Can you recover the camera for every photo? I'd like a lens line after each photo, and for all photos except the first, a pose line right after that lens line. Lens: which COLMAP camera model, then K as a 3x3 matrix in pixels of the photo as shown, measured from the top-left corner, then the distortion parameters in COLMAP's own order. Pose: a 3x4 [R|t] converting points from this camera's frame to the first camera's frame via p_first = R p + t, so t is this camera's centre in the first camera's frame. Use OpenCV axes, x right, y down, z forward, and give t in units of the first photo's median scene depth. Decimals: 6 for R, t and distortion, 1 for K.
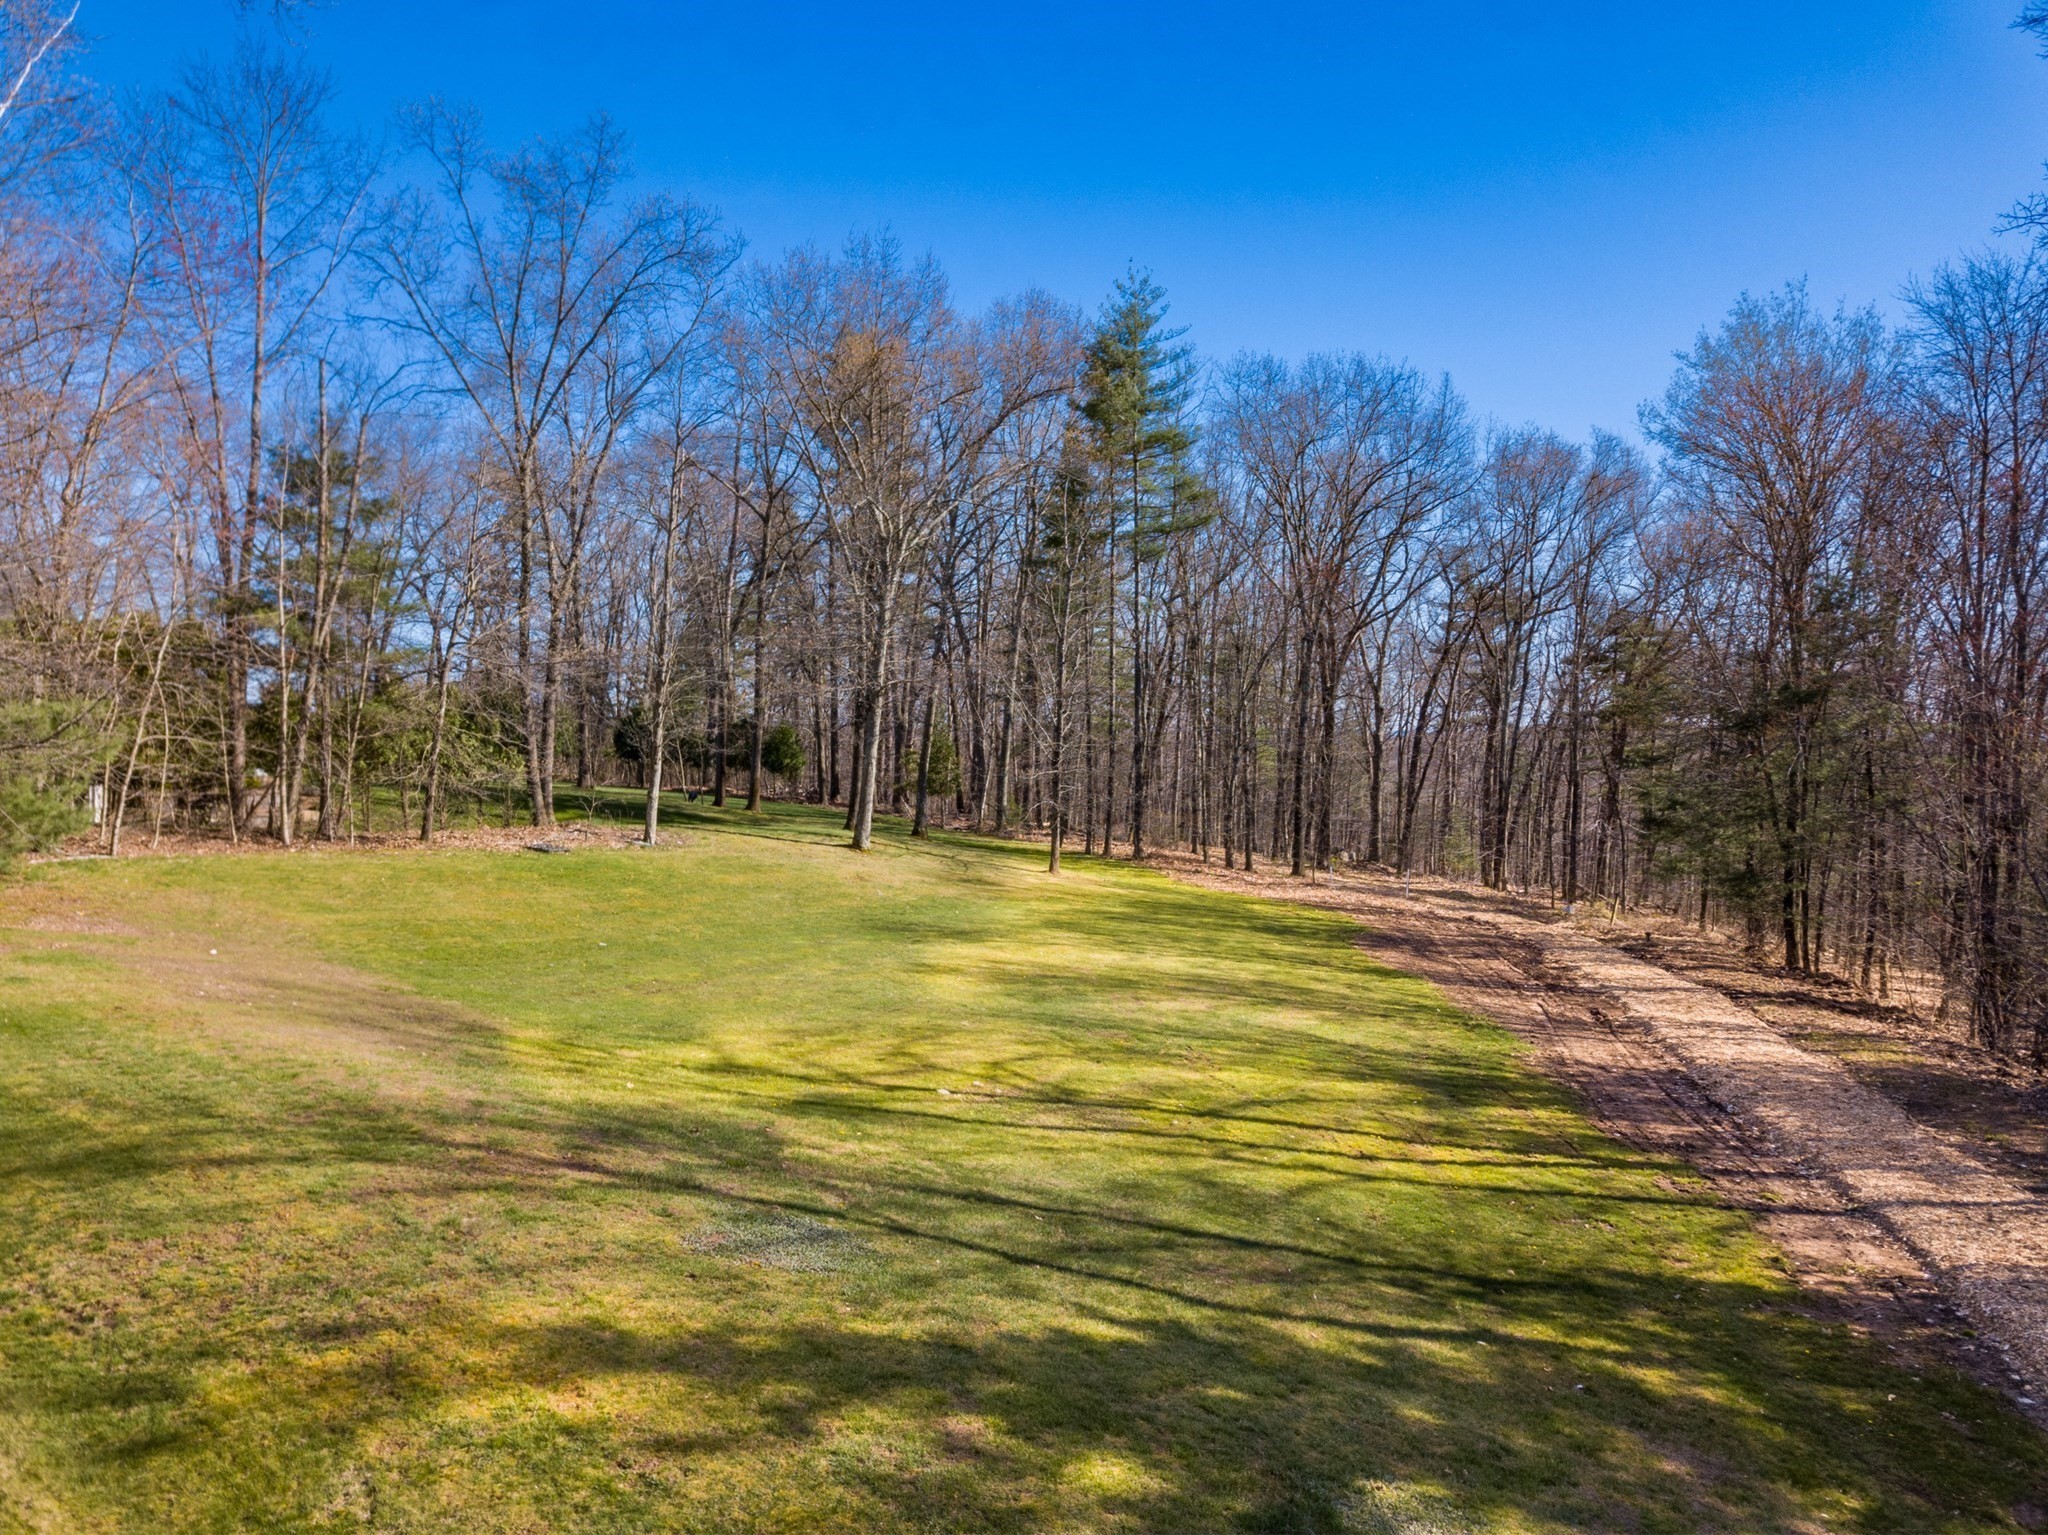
lens RADIAL K [[1559.9, 0, 1024.0], [0, 1559.9, 767.5], [0, 0, 1]] dist [0.029421, -0.005043]
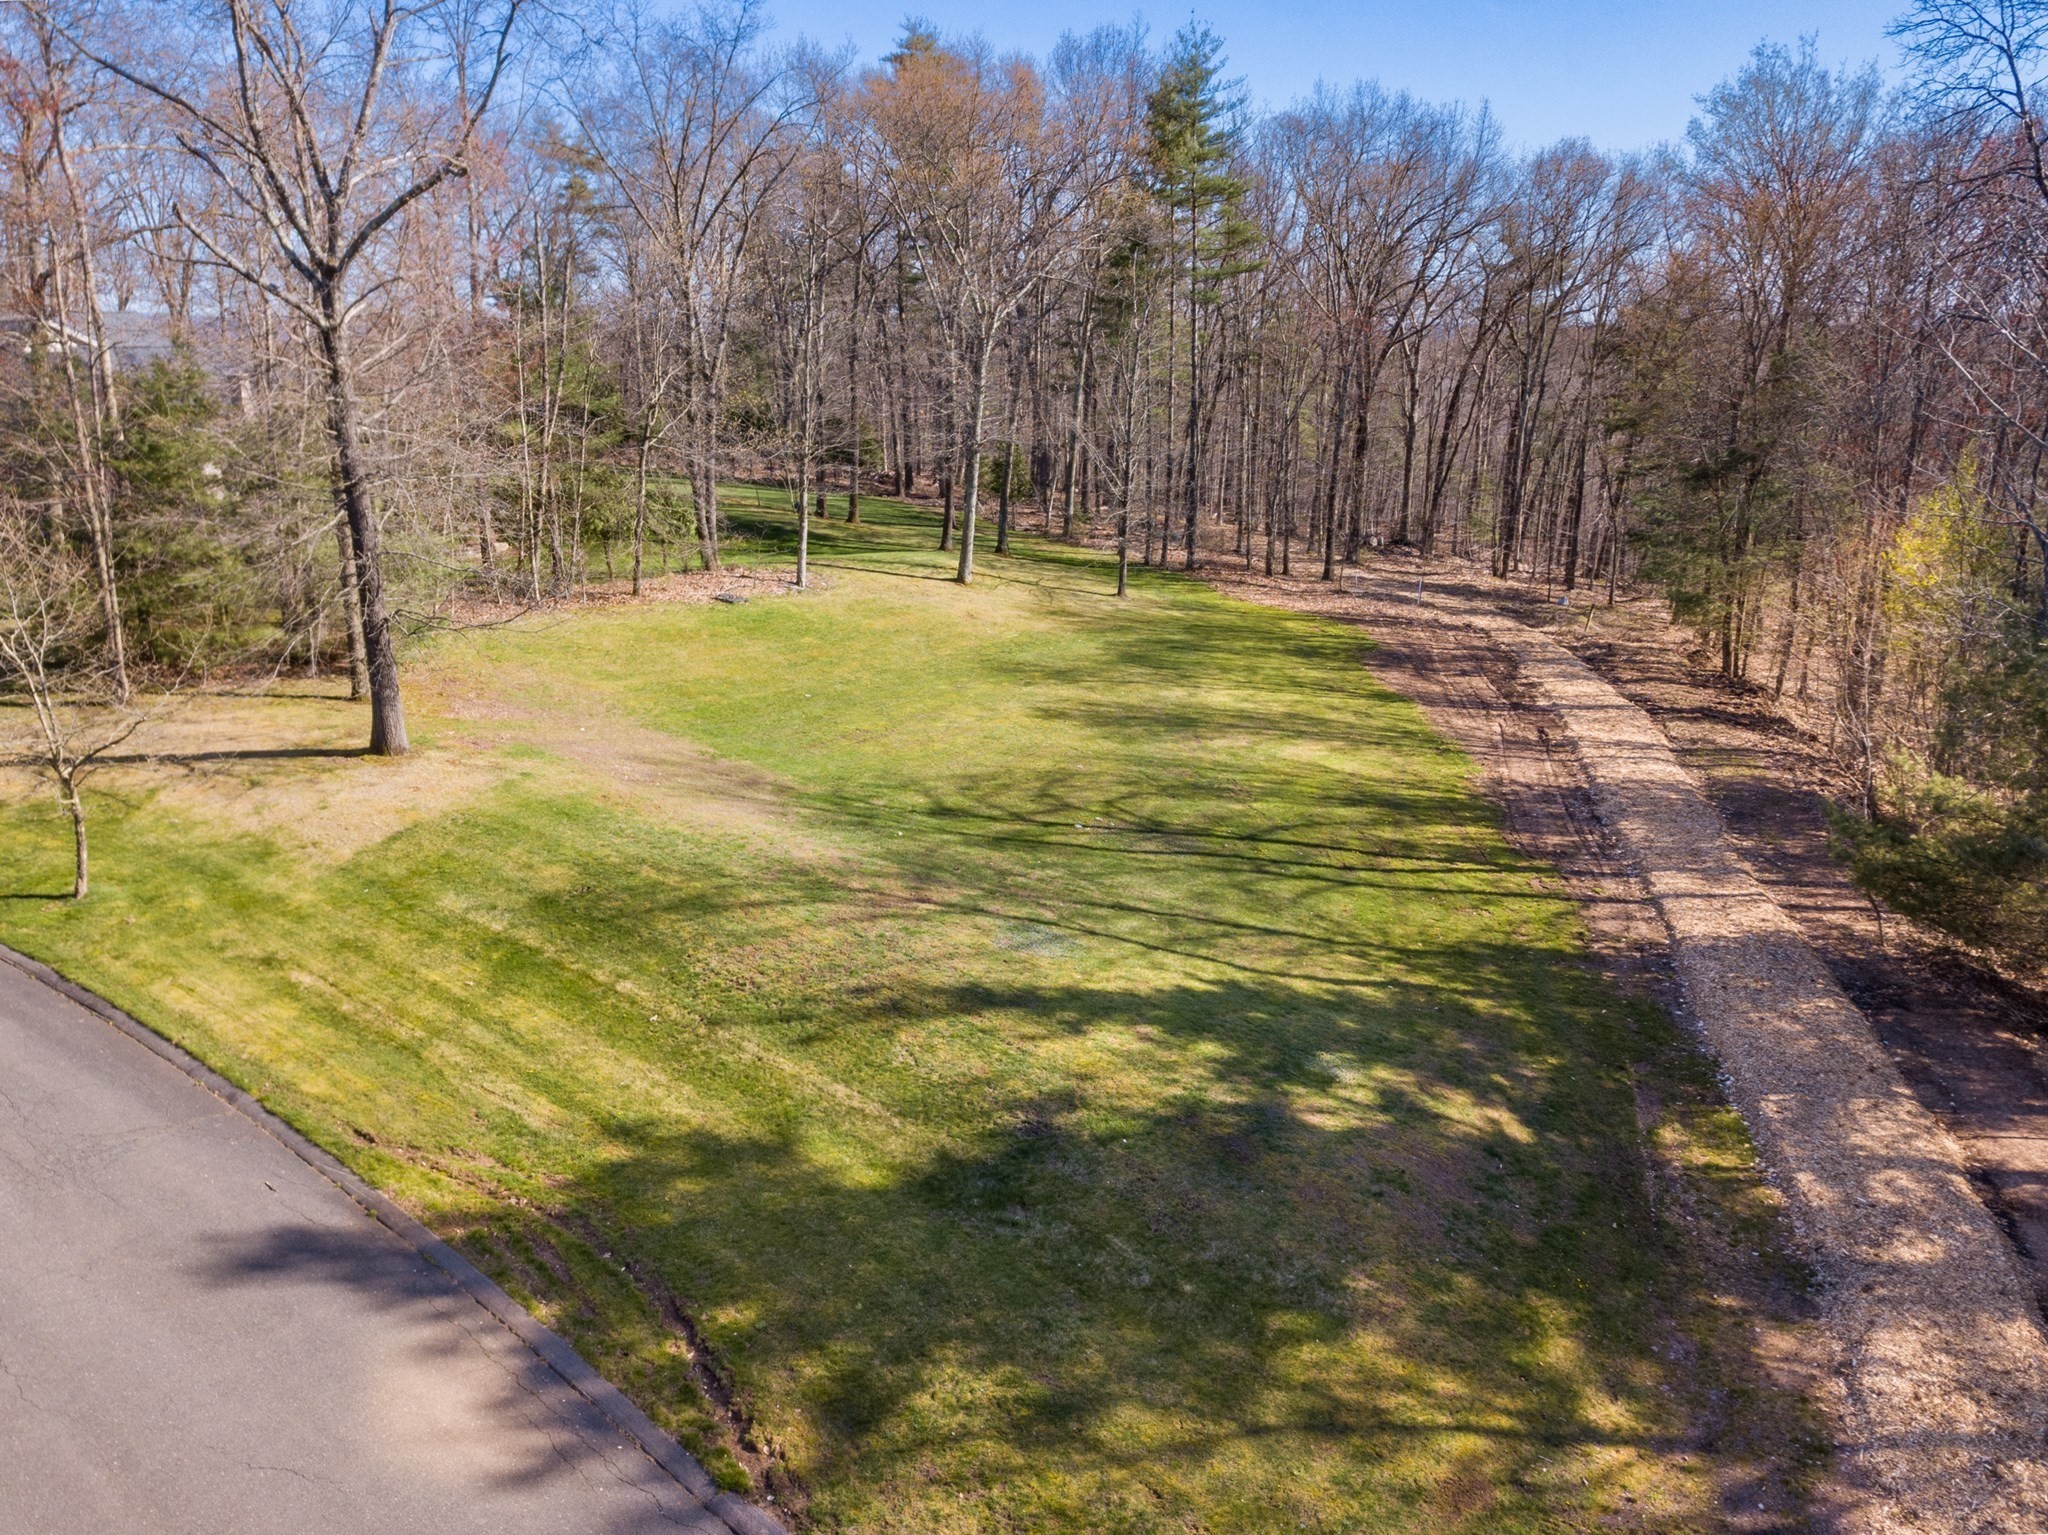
lens RADIAL K [[1569.3, 0, 1024.0], [0, 1569.3, 767.5], [0, 0, 1]] dist [0.007360, -0.007551]
pose [[0.999734, -0.002378, -0.022934, -0.060247], [0.007788, 0.971032, 0.238821, -0.191769], [0.021702, -0.238936, 0.970793, -0.436082]]
